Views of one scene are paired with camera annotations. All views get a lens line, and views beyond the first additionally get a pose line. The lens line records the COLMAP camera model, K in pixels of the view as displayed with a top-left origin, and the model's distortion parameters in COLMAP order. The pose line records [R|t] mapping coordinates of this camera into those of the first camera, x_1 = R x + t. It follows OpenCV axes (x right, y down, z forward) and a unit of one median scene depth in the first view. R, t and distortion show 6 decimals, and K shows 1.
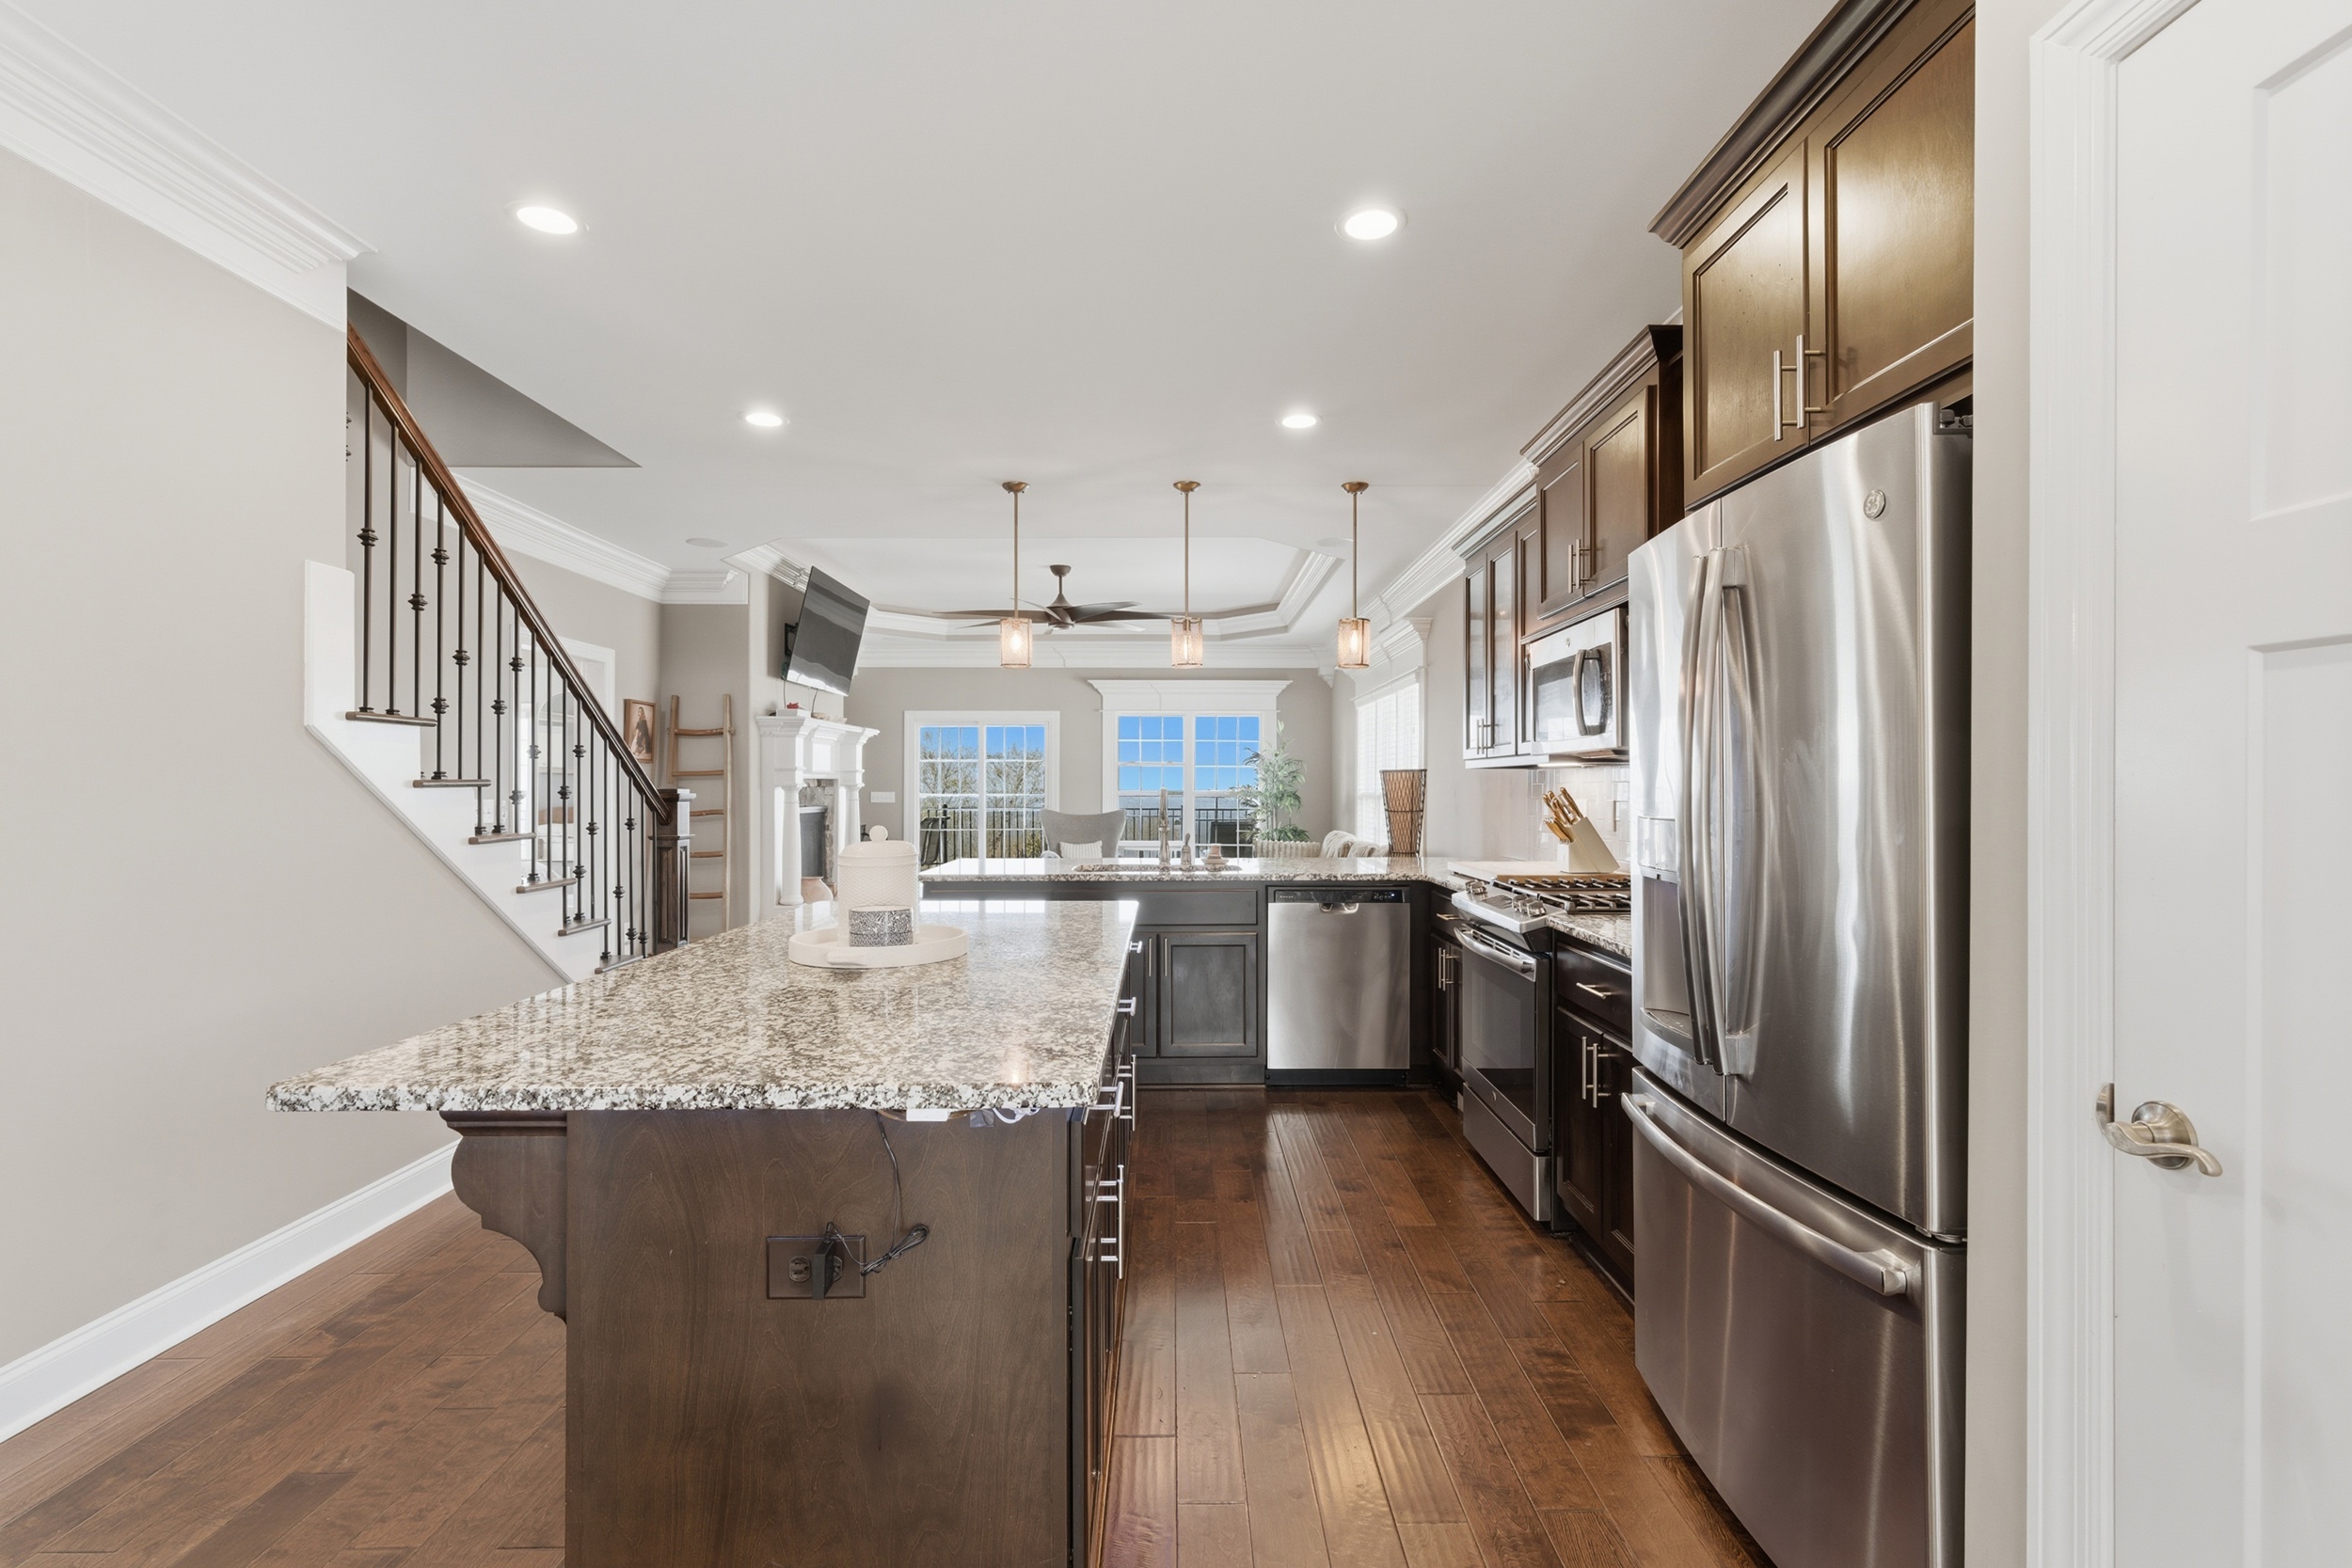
lens RADIAL K [[1061.1, 0, 1193.6], [0, 1061.1, 789.2], [0, 0, 1]] dist [0.002202, -0.000857]
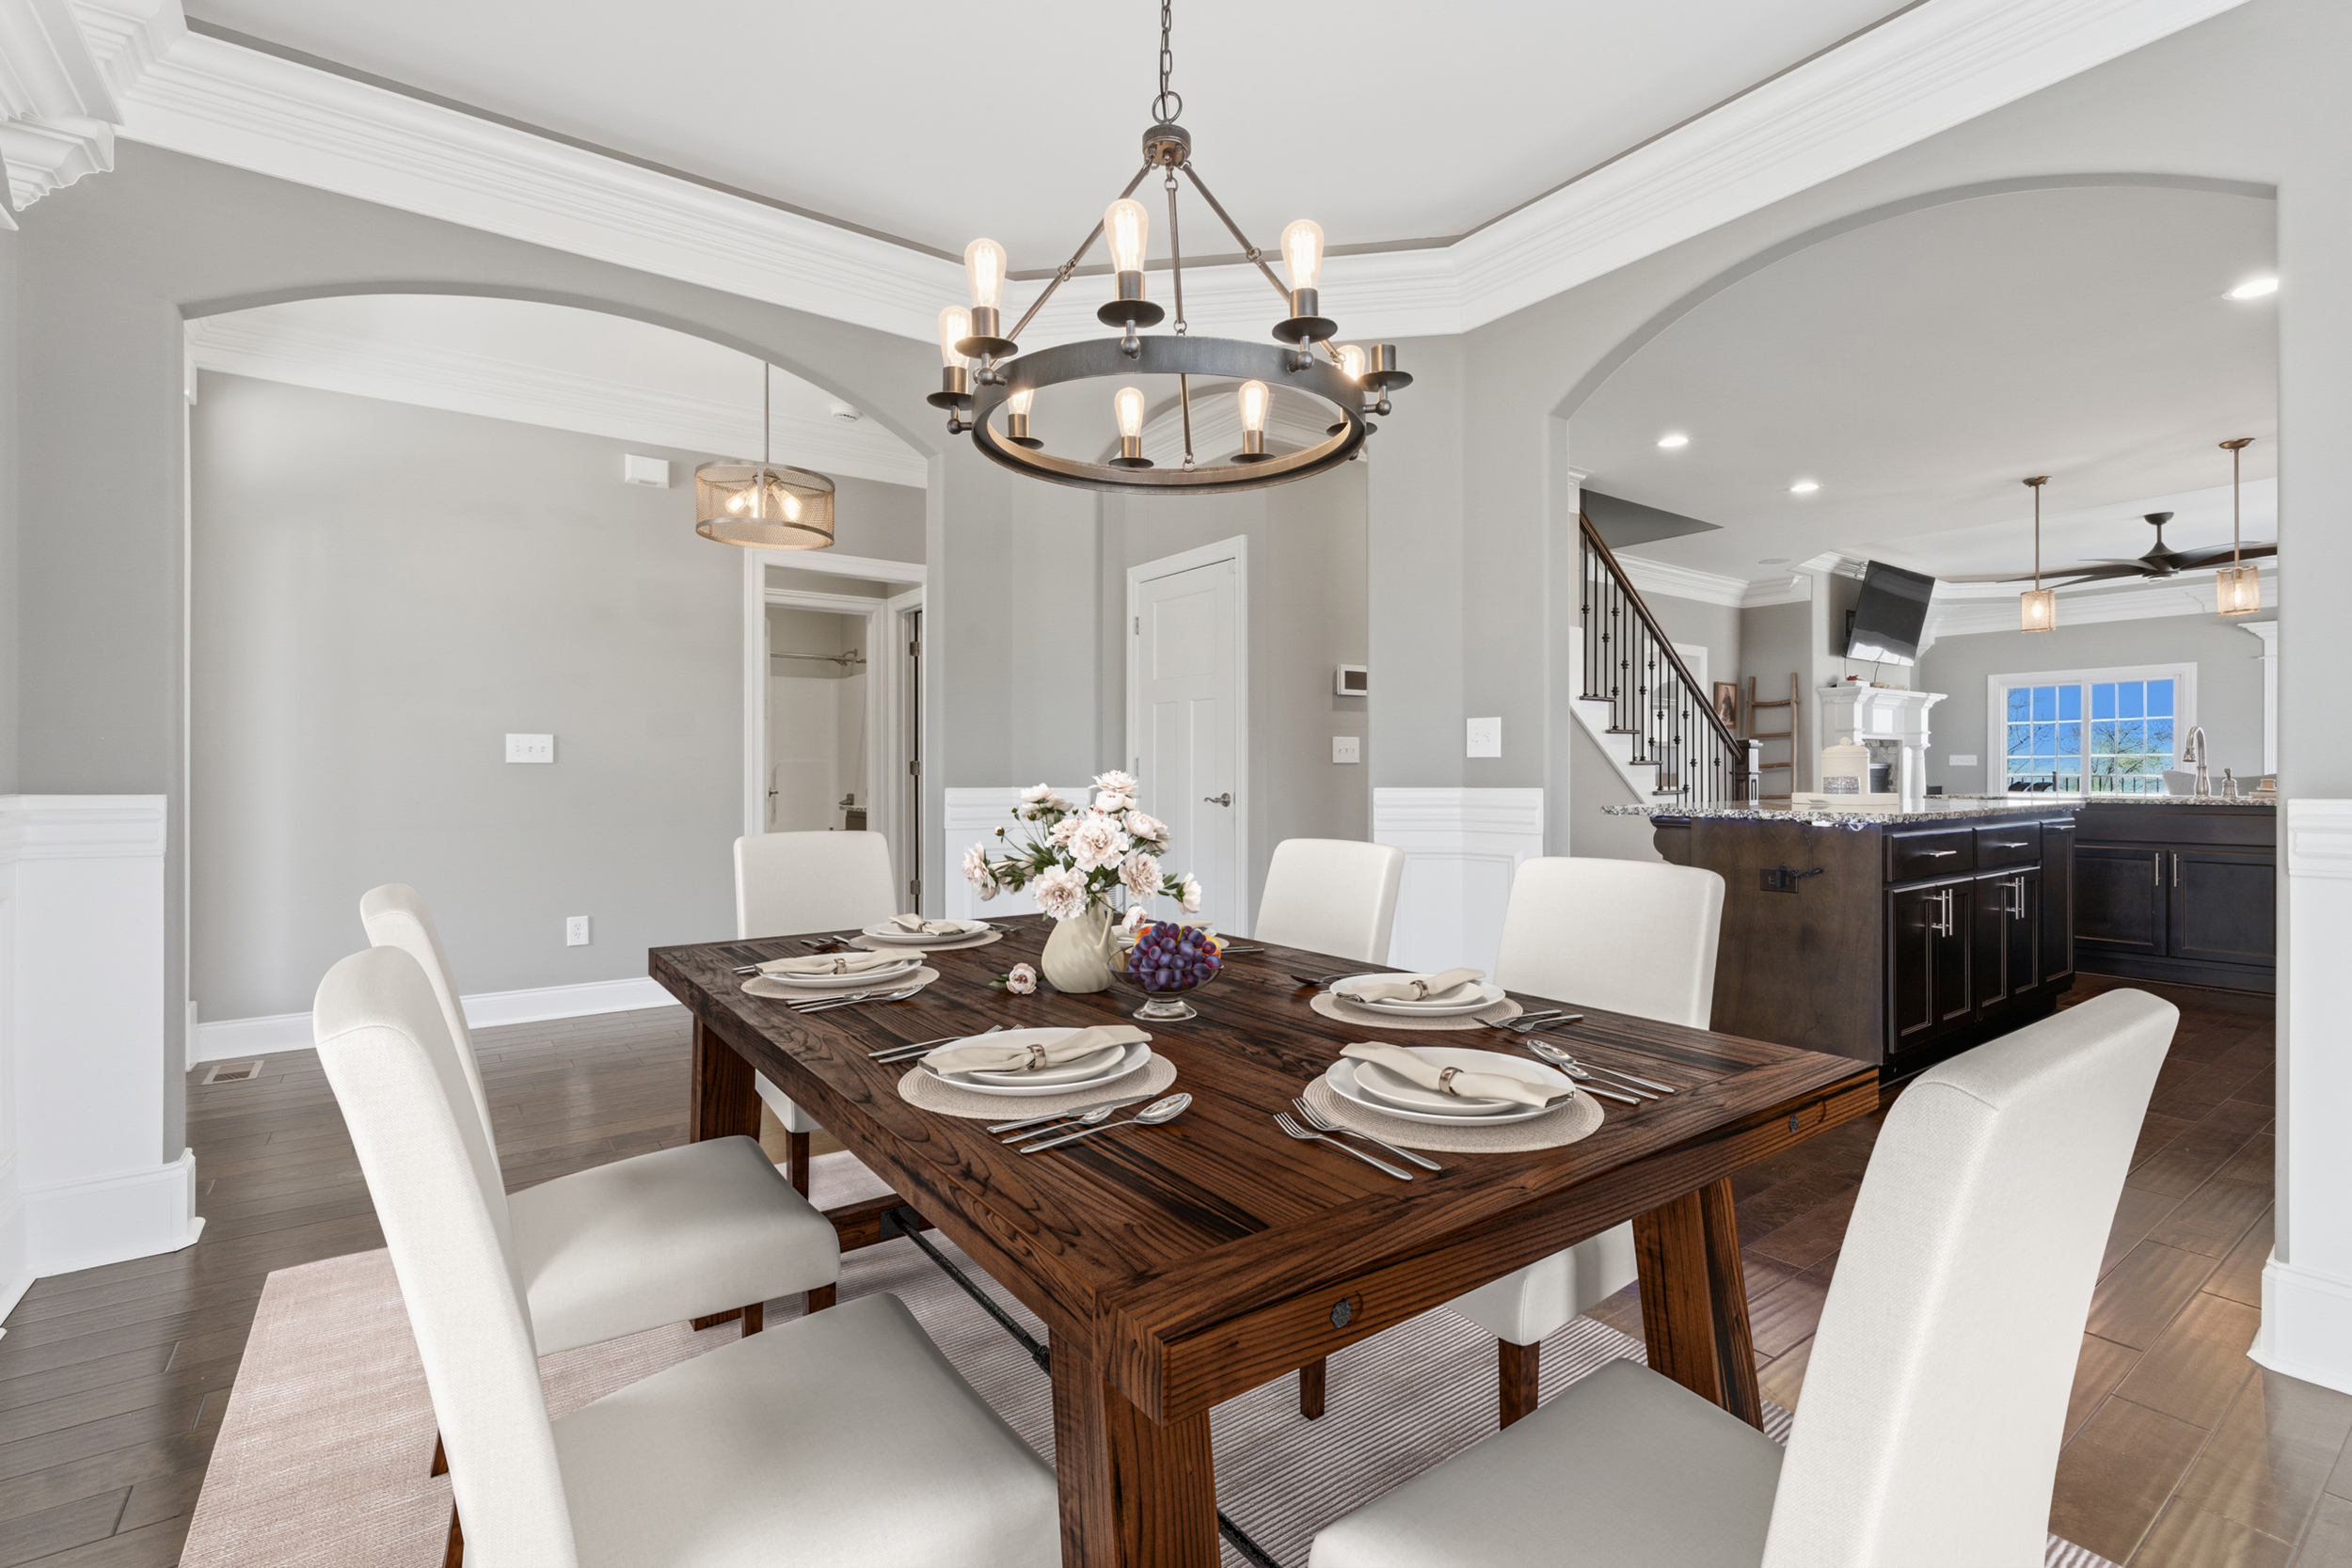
lens RADIAL K [[1061.1, 0, 1171.0], [0, 1061.1, 776.0], [0, 0, 1]] dist [0.002202, -0.000857]
pose [[0.567658, 0.002146, -0.823262, 0.265036], [-0.000707, 0.999998, 0.002119, 0.046427], [0.823264, -0.000621, 0.567658, -0.484898]]
